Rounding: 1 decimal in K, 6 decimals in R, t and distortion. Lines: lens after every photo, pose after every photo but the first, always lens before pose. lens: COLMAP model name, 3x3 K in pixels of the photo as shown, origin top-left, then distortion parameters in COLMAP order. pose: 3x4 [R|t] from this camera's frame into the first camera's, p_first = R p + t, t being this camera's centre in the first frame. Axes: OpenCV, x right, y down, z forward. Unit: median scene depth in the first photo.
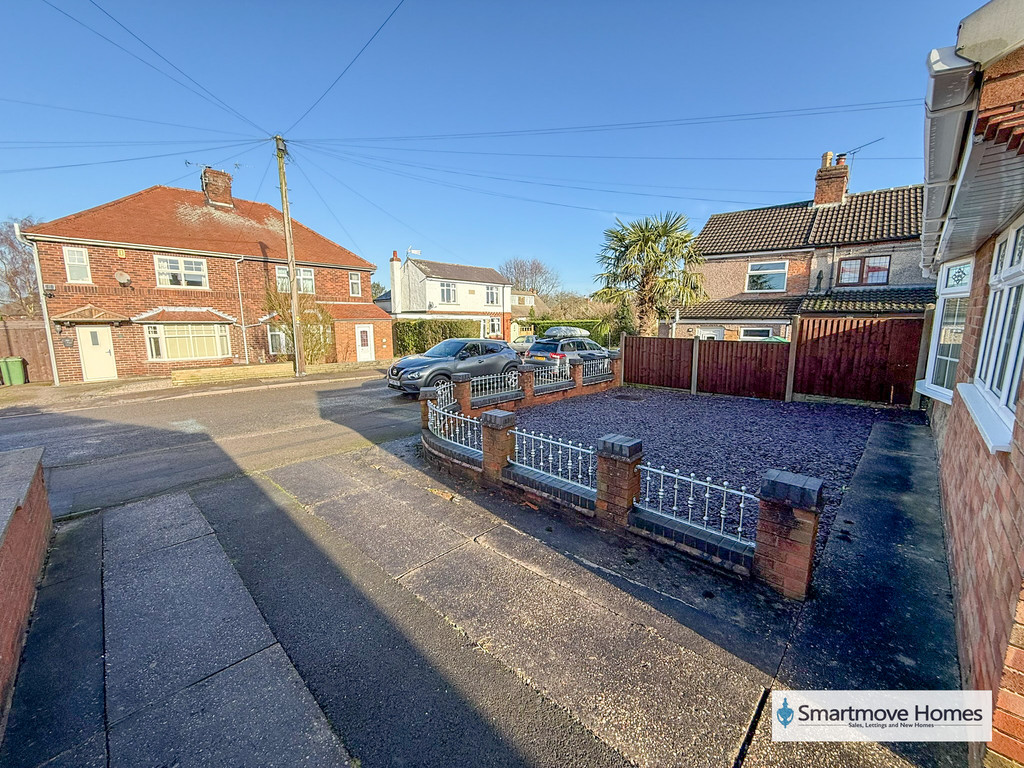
lens RADIAL K [[407.9, 0, 508.8], [0, 407.9, 383.1], [0, 0, 1]] dist [-0.000528, -0.000185]
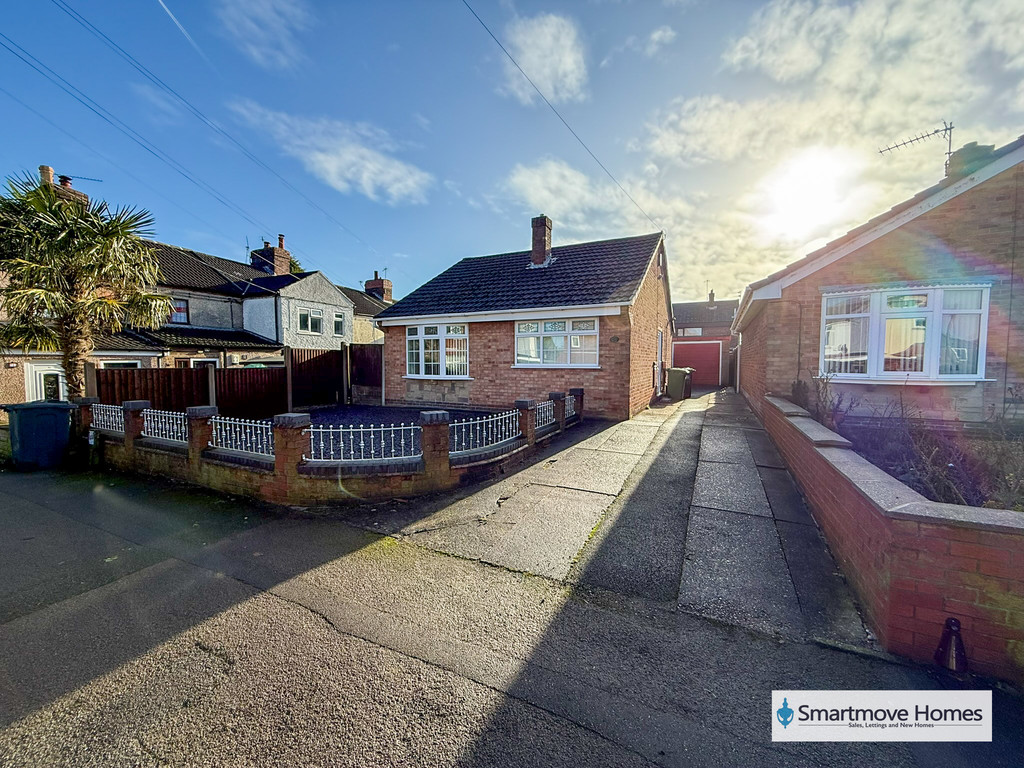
lens RADIAL K [[407.9, 0, 508.8], [0, 407.9, 383.1], [0, 0, 1]] dist [-0.000528, -0.000185]
pose [[-0.308976, -0.048547, 0.949830, -0.489228], [0.163130, 0.981191, 0.103216, -0.047024], [-0.936975, 0.186837, -0.295245, 0.526805]]
